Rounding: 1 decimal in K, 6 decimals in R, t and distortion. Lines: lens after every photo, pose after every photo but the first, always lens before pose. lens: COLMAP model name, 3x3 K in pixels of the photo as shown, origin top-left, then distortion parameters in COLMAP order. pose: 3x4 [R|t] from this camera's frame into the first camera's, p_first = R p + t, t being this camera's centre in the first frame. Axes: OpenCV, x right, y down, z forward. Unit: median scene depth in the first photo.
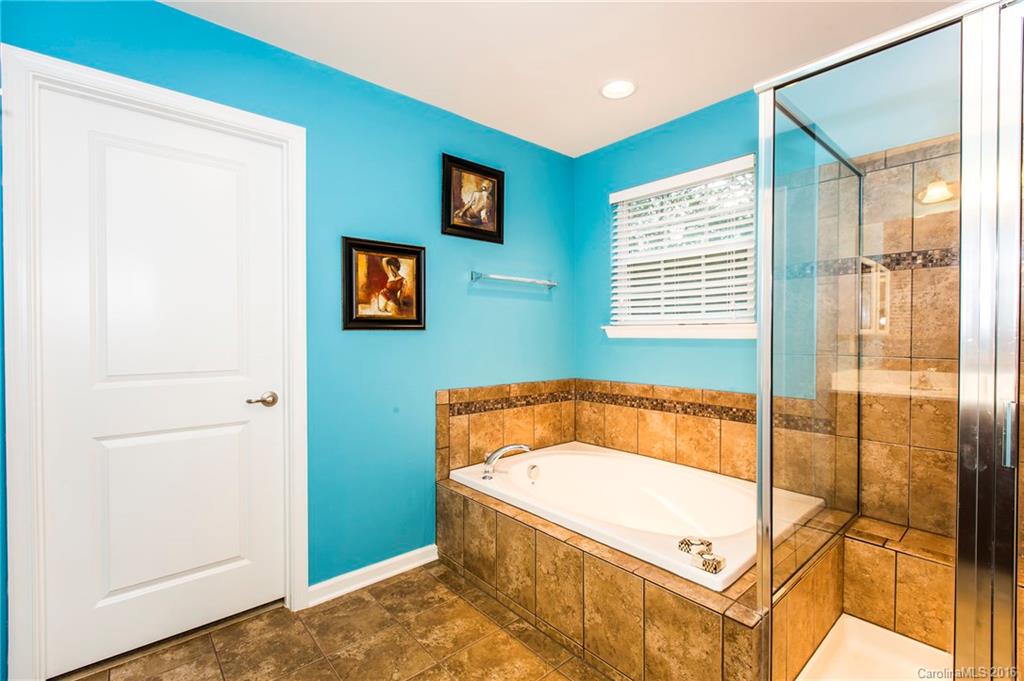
lens RADIAL K [[460.6, 0, 519.8], [0, 460.6, 338.7], [0, 0, 1]] dist [0.003291, -0.001596]
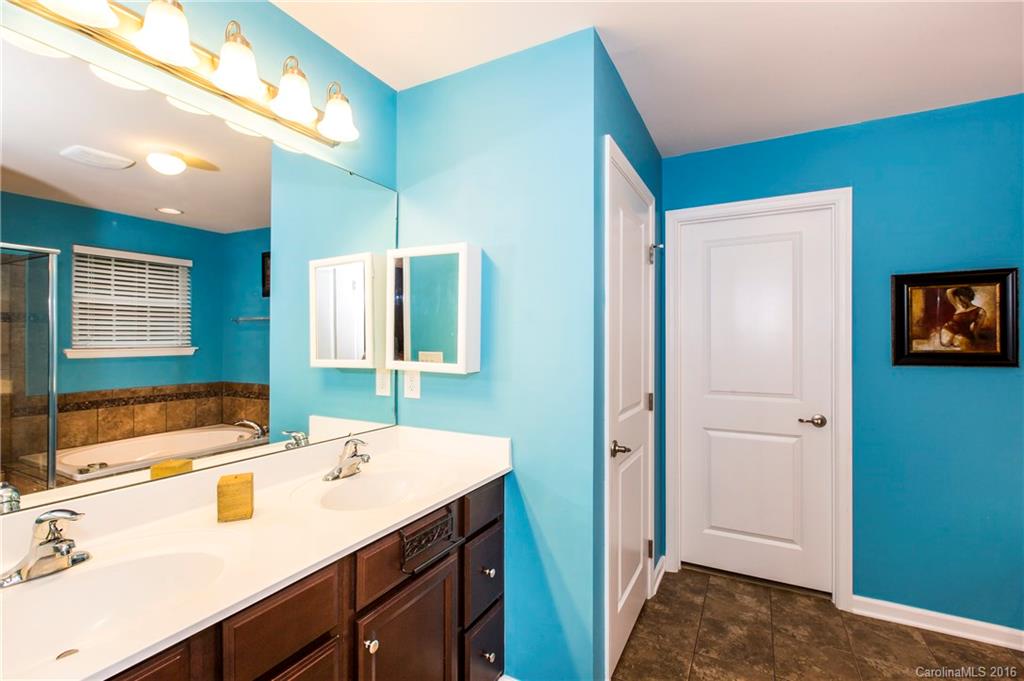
lens RADIAL K [[460.6, 0, 513.3], [0, 460.6, 343.3], [0, 0, 1]] dist [0.003291, -0.001596]
pose [[0.348586, -0.001721, -0.937275, 0.301379], [-0.012054, 0.999907, -0.006319, -0.053597], [0.937199, 0.013500, 0.348533, -0.168220]]
